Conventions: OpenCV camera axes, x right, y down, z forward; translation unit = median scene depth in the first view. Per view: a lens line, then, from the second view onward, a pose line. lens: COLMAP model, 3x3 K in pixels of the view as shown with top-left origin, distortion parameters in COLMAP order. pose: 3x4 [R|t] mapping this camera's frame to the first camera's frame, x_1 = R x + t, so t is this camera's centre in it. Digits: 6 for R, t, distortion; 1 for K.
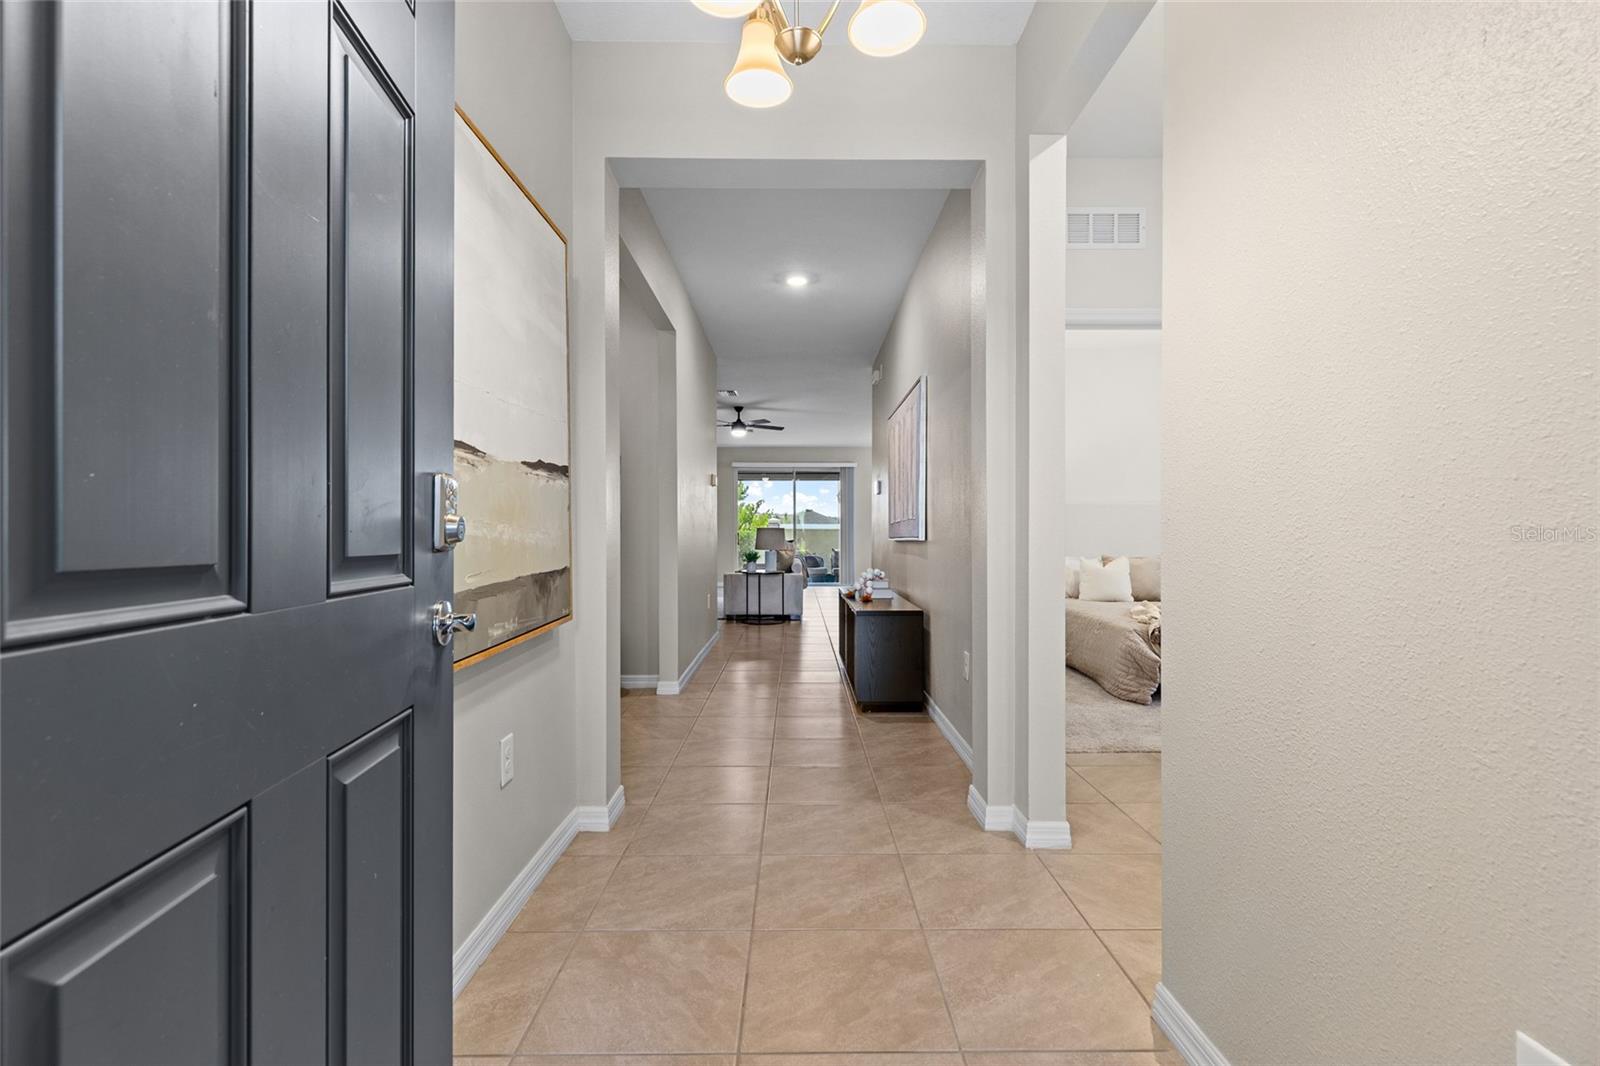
lens RADIAL K [[724.0, 0, 804.6], [0, 724.0, 538.9], [0, 0, 1]] dist [-0.001479, -0.000108]
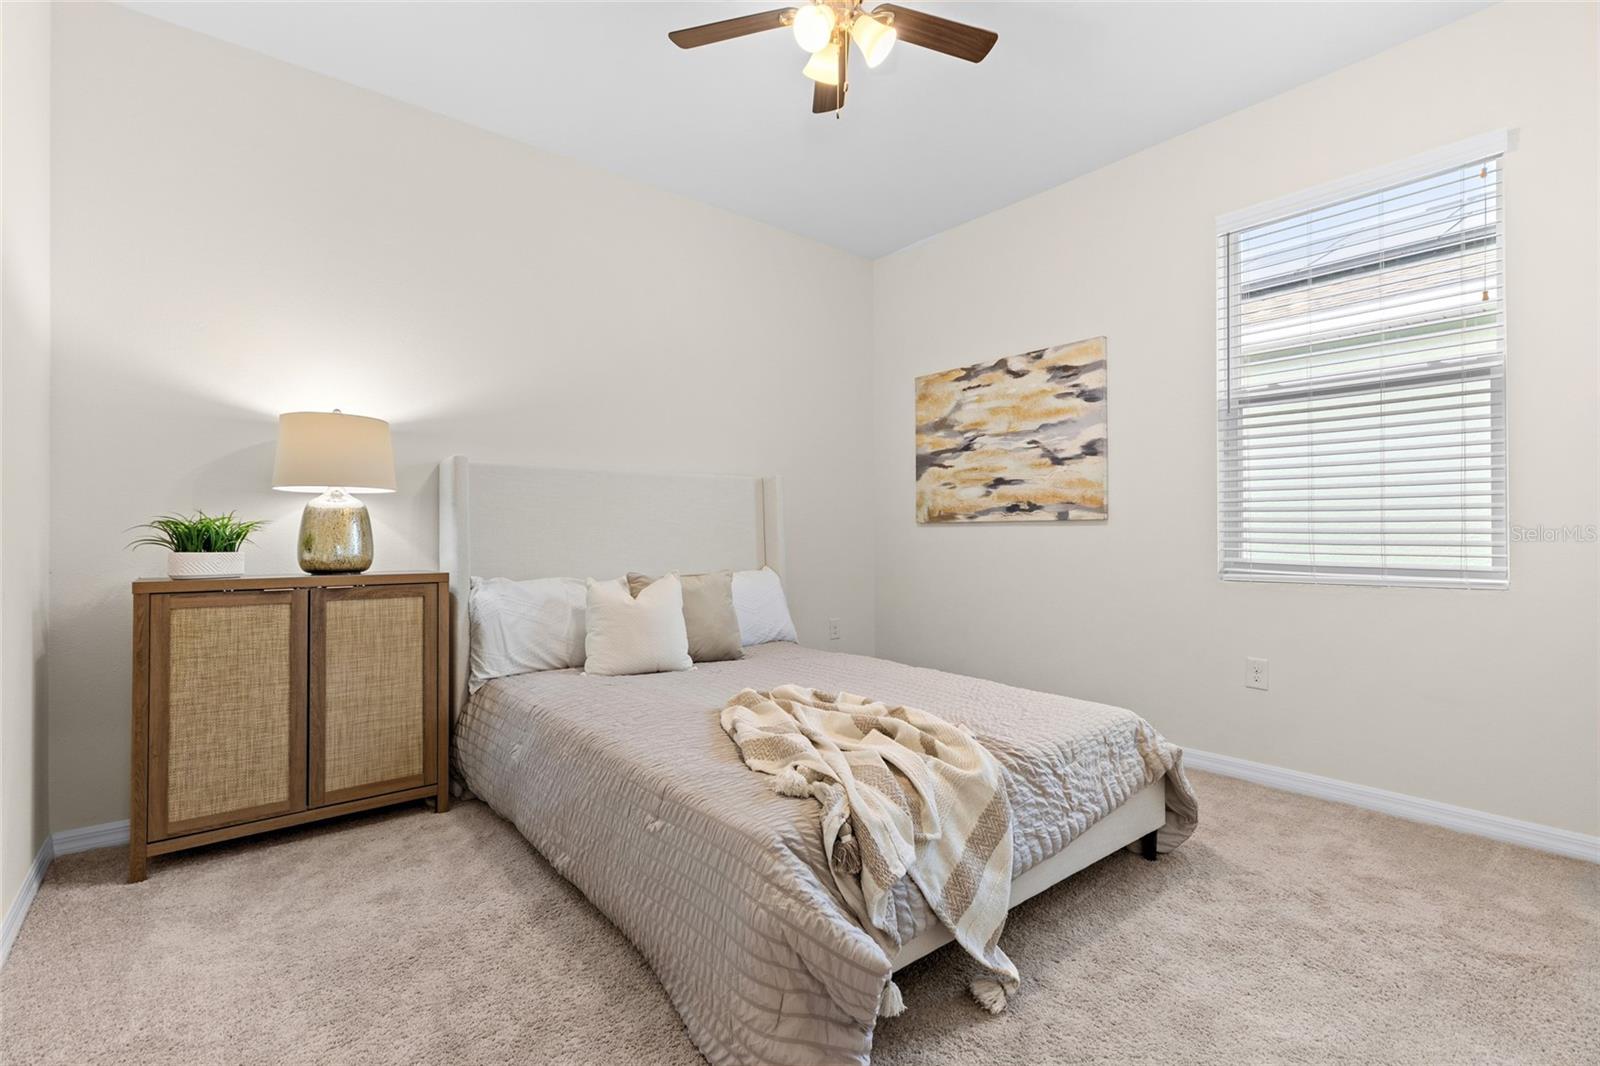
lens RADIAL K [[724.0, 0, 804.6], [0, 724.0, 538.9], [0, 0, 1]] dist [-0.001479, -0.000108]
pose [[0.776849, -0.001462, 0.629686, 0.199366], [0.002336, 0.999997, -0.000559, -0.000484], [-0.629683, 0.001905, 0.776850, 0.558733]]
